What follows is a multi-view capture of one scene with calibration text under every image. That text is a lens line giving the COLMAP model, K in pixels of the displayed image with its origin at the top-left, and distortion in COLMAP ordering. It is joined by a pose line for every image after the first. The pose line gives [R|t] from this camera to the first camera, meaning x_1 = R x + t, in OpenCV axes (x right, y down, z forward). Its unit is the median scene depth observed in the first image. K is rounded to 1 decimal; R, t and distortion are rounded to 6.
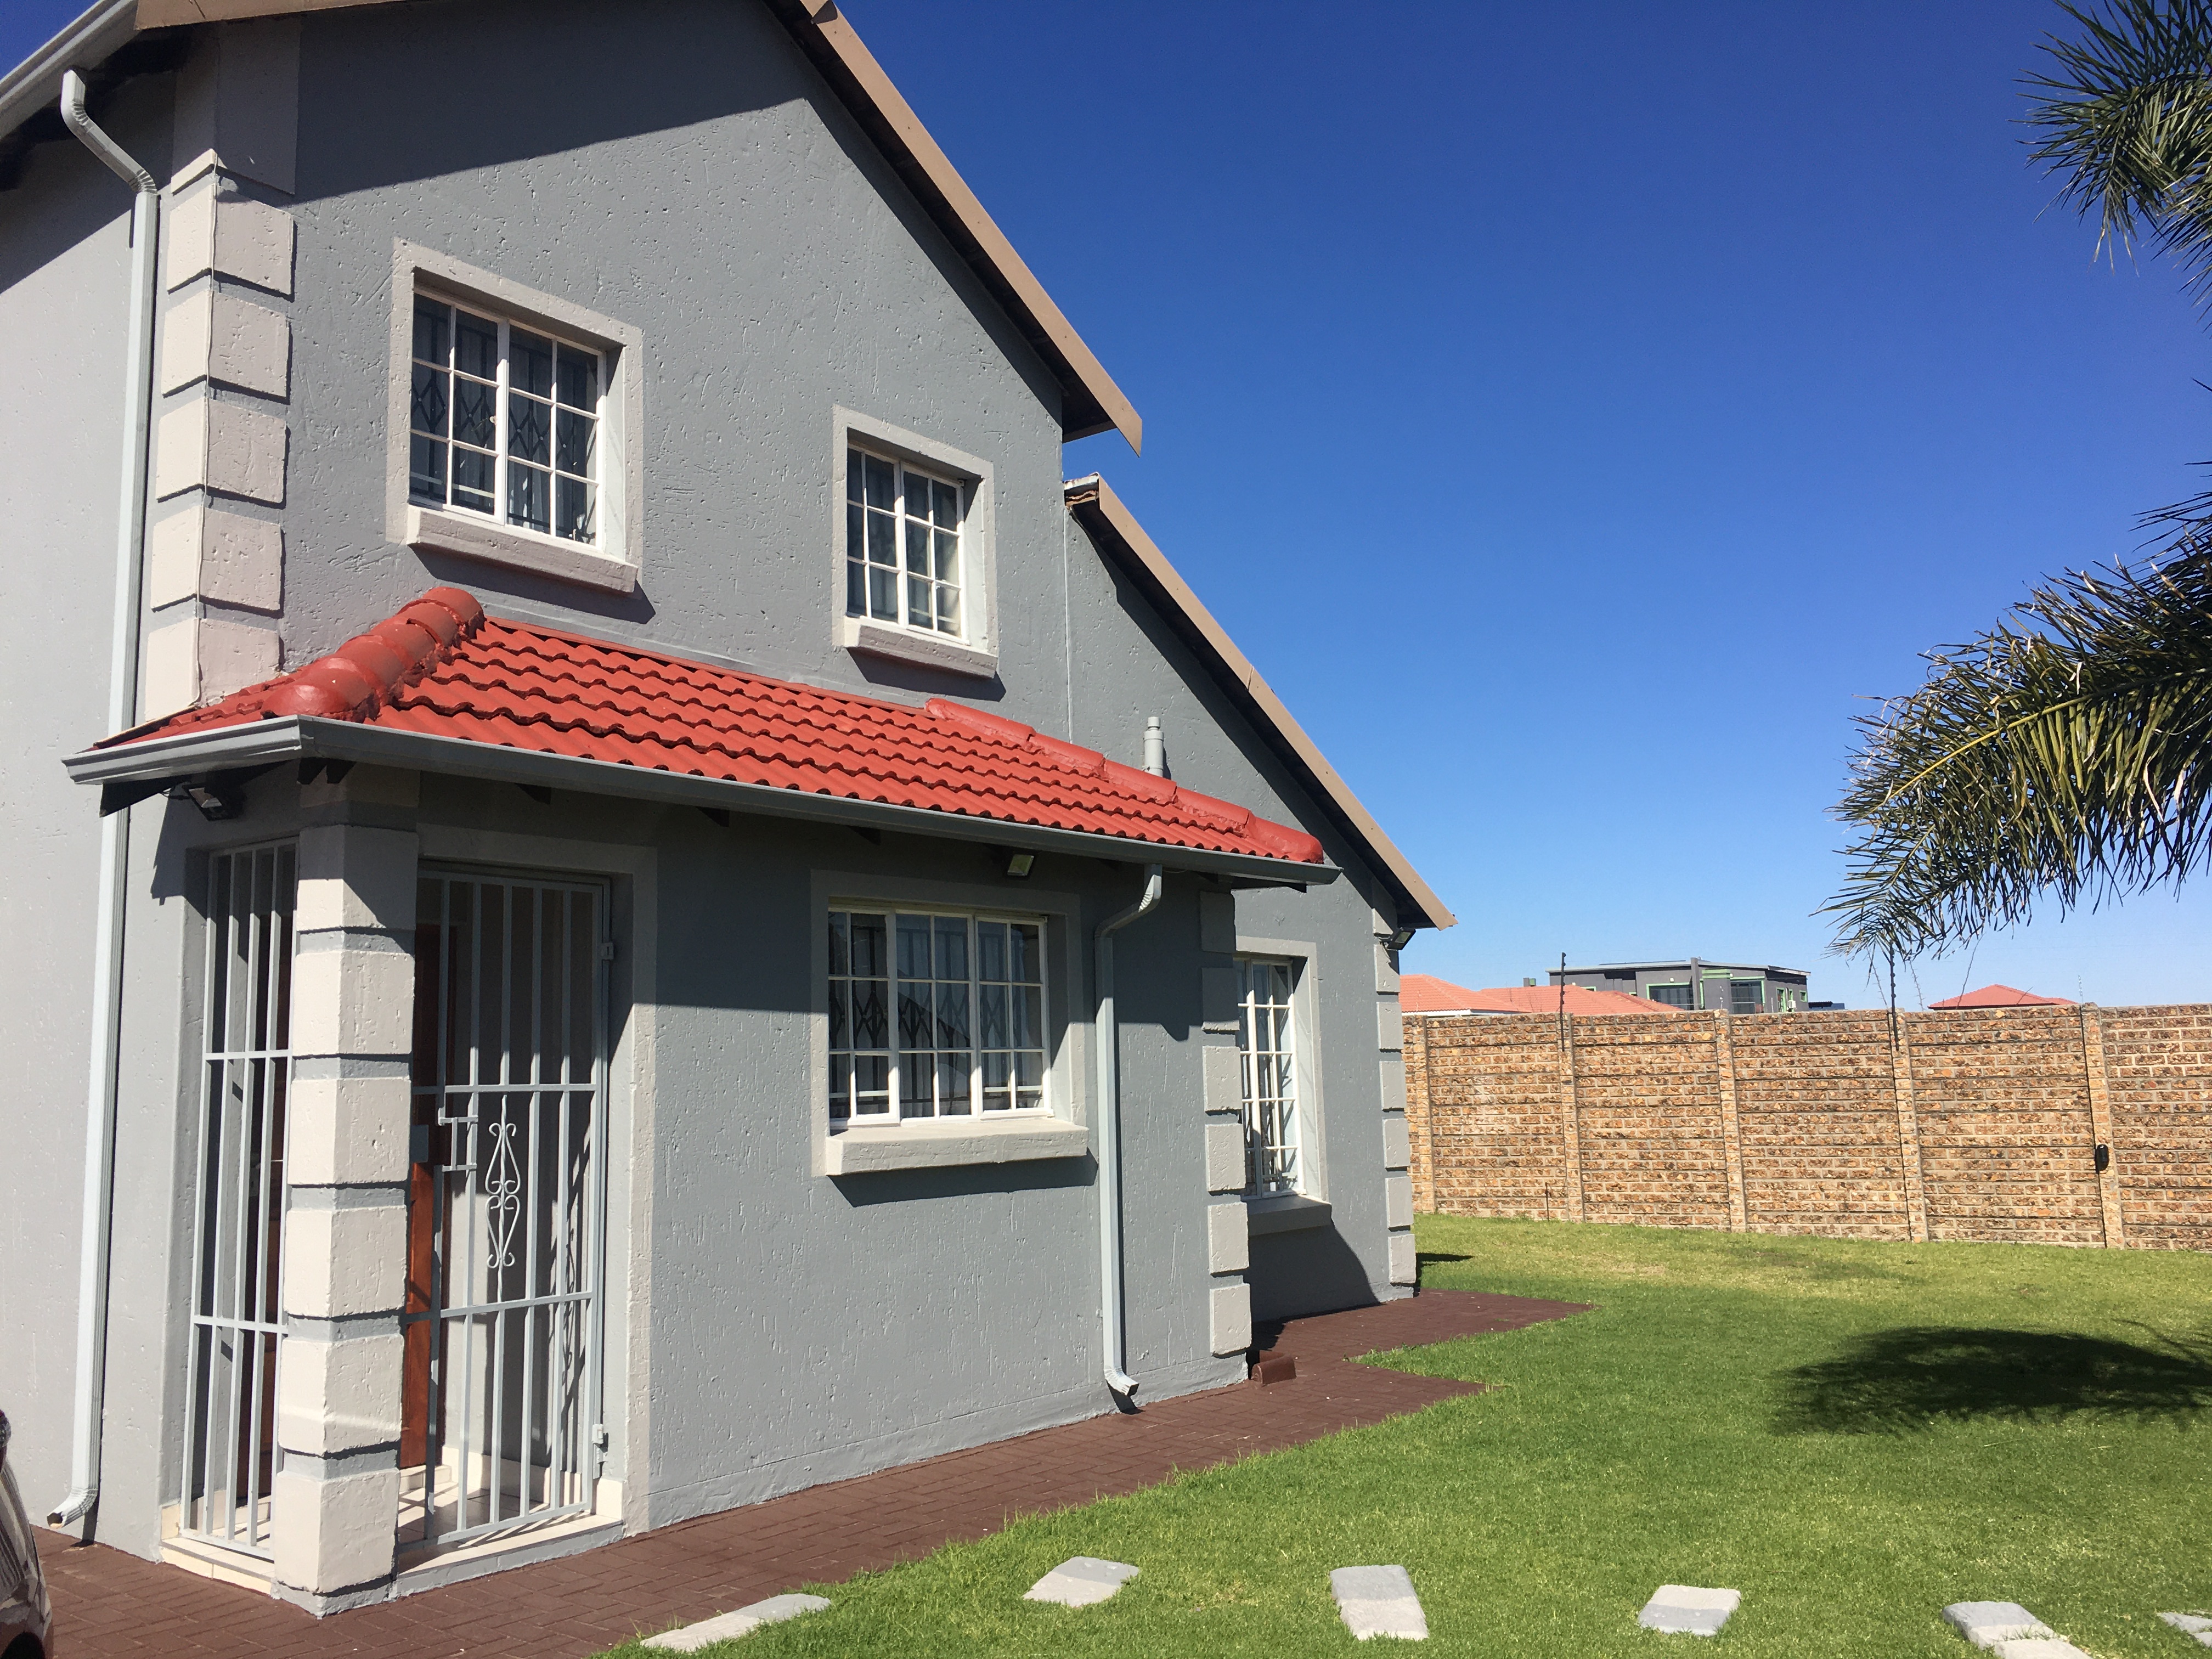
lens RADIAL K [[1866.7, 0, 1103.3], [0, 1866.7, 827.4], [0, 0, 1]] dist [0.016044, 0.003675]
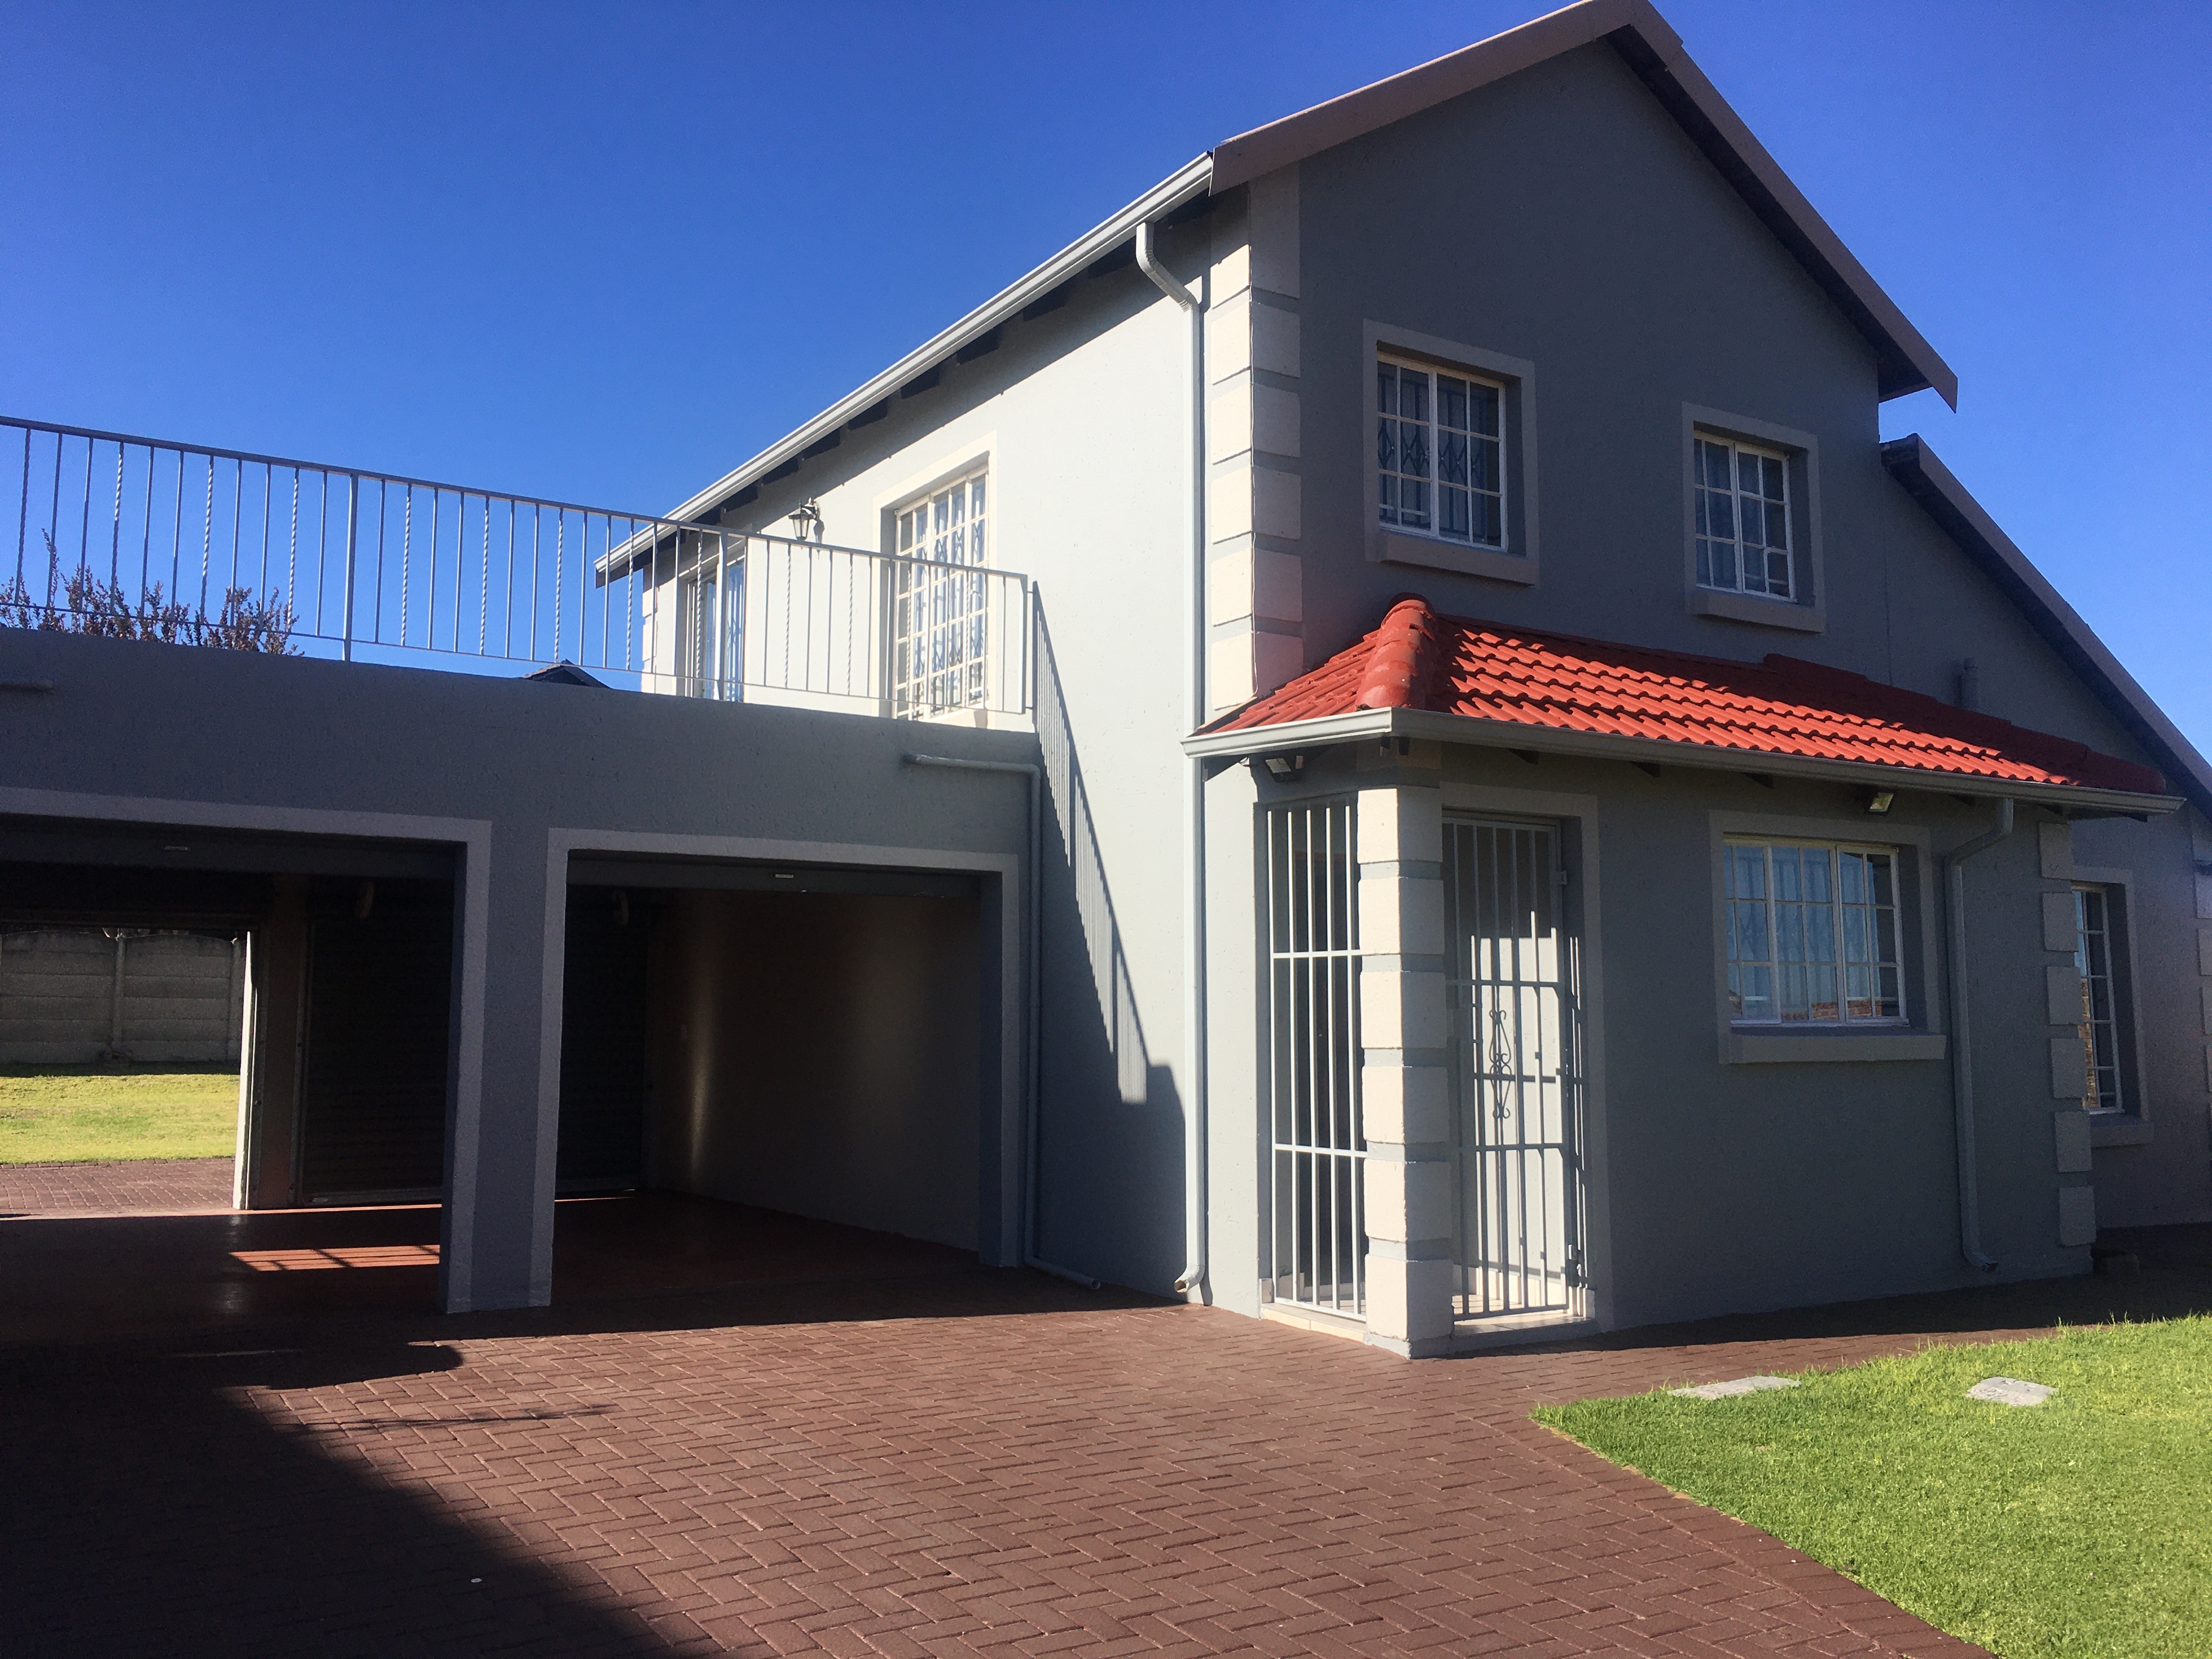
lens RADIAL K [[1880.2, 0, 1109.1], [0, 1880.2, 830.7], [0, 0, 1]] dist [0.035309, 0.000501]
pose [[0.941879, -0.012925, -0.335703, -0.101081], [0.025685, 0.999105, 0.033598, -0.013599], [0.334968, -0.040268, 0.941368, -0.246681]]
